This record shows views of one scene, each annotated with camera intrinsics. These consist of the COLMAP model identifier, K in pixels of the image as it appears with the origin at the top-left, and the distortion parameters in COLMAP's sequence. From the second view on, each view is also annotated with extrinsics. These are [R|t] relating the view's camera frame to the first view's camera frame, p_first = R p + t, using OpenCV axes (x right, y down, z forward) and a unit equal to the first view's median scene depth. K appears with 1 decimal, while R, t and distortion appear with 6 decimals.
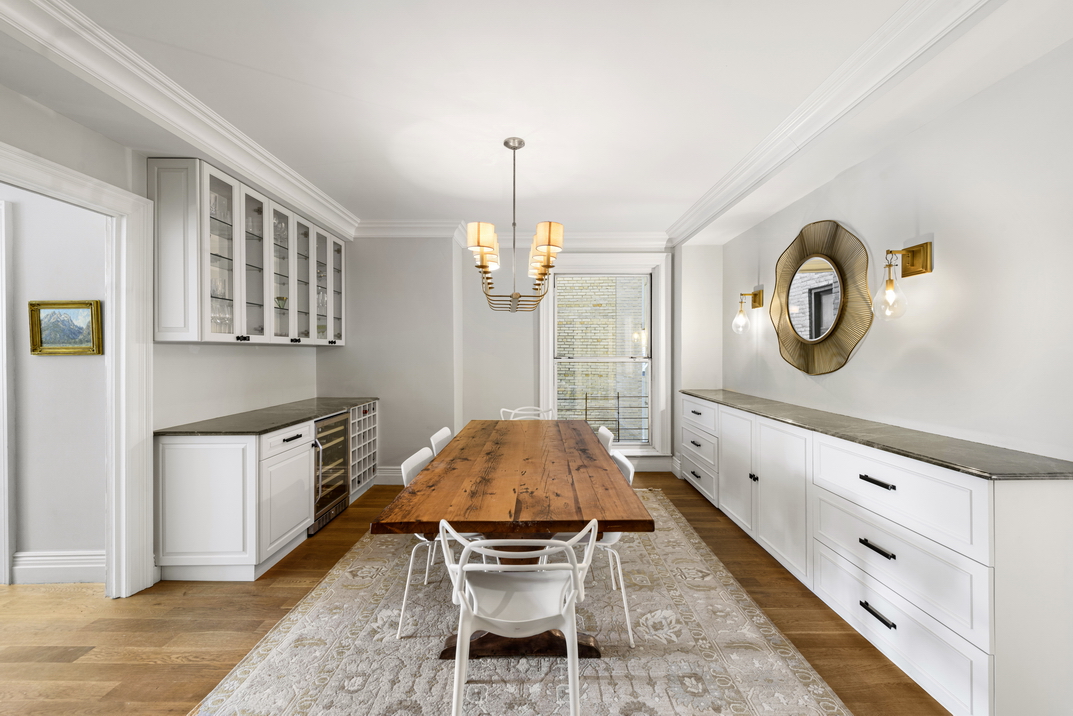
lens RADIAL K [[413.1, 0, 535.5], [0, 413.1, 356.1], [0, 0, 1]] dist [0.002340, 0.000179]
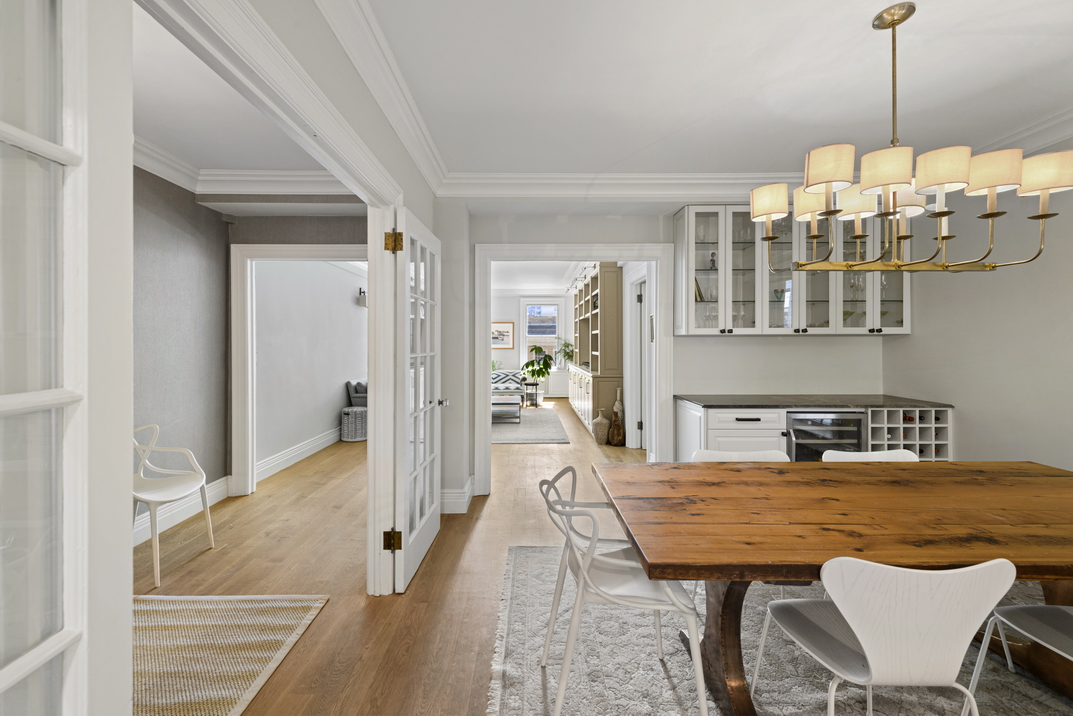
lens RADIAL K [[429.2, 0, 532.1], [0, 429.2, 344.4], [0, 0, 1]] dist [0.002373, 0.000151]
pose [[0.010349, 0.003049, -0.999942, 0.595427], [-0.005750, 0.999979, 0.002990, -0.004435], [0.999930, 0.005718, 0.010366, 0.430970]]
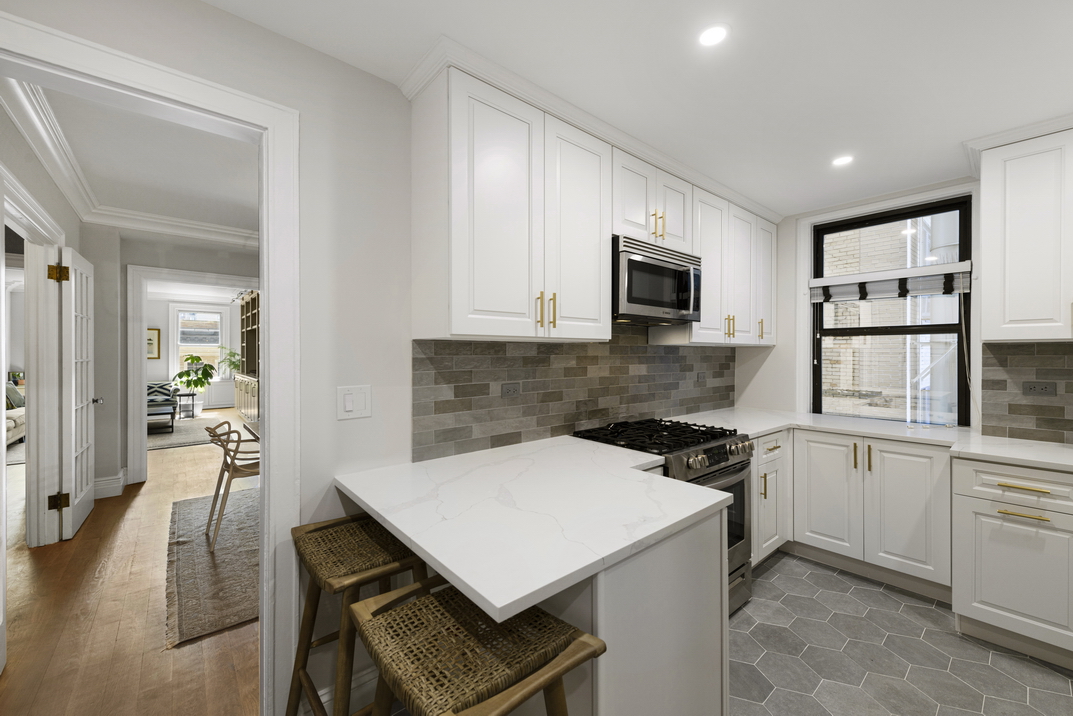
lens RADIAL K [[413.1, 0, 535.5], [0, 413.1, 356.1], [0, 0, 1]] dist [0.002340, 0.000179]
pose [[0.657636, 0.006306, -0.753309, 1.365026], [-0.007299, 0.999971, 0.001999, -0.000852], [0.753300, 0.004184, 0.657663, 0.388896]]
